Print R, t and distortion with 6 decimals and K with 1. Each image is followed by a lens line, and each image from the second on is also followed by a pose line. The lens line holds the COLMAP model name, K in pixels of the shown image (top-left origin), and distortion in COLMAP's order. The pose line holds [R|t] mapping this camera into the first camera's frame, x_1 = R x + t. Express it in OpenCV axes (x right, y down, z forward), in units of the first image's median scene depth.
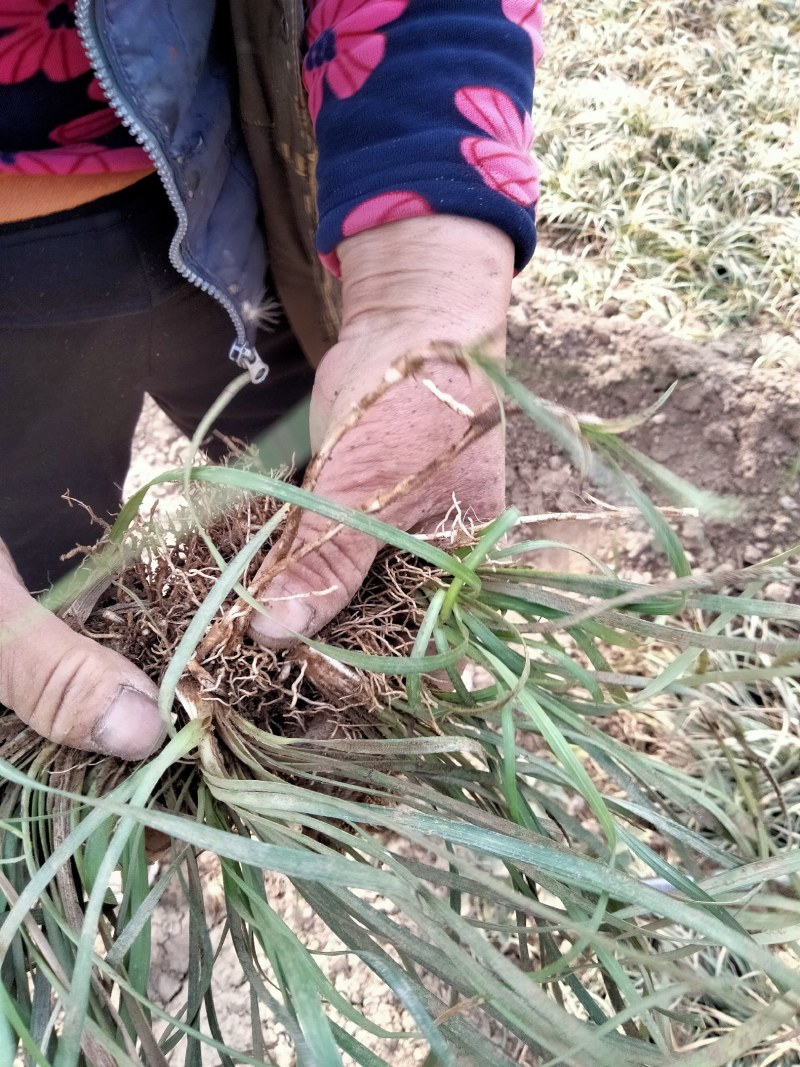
lens RADIAL K [[770.6, 0, 400.0], [0, 770.6, 533.5], [0, 0, 1]] dist [0.001027, 0.002038]
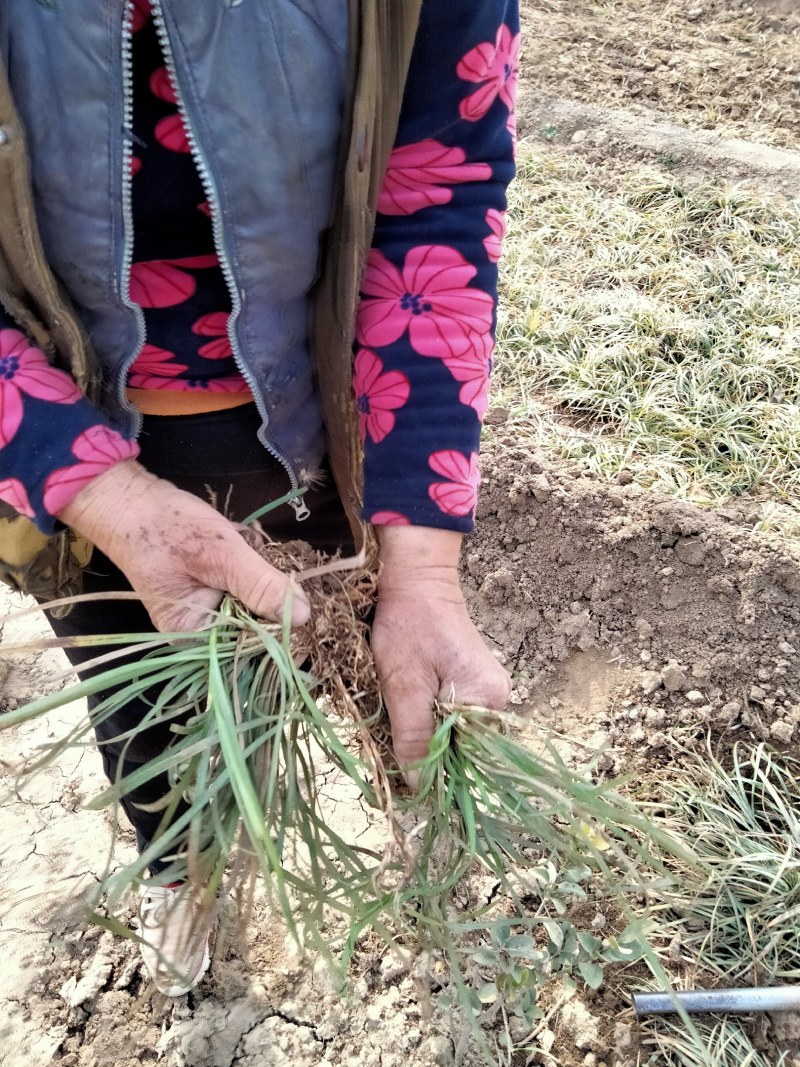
lens RADIAL K [[770.6, 0, 400.0], [0, 770.6, 533.5], [0, 0, 1]] dist [0.001027, 0.002038]
pose [[0.998784, 0.021543, -0.044337, -0.005610], [-0.030367, 0.977409, -0.209162, 0.033693], [0.038830, 0.210254, 0.976875, -0.099428]]
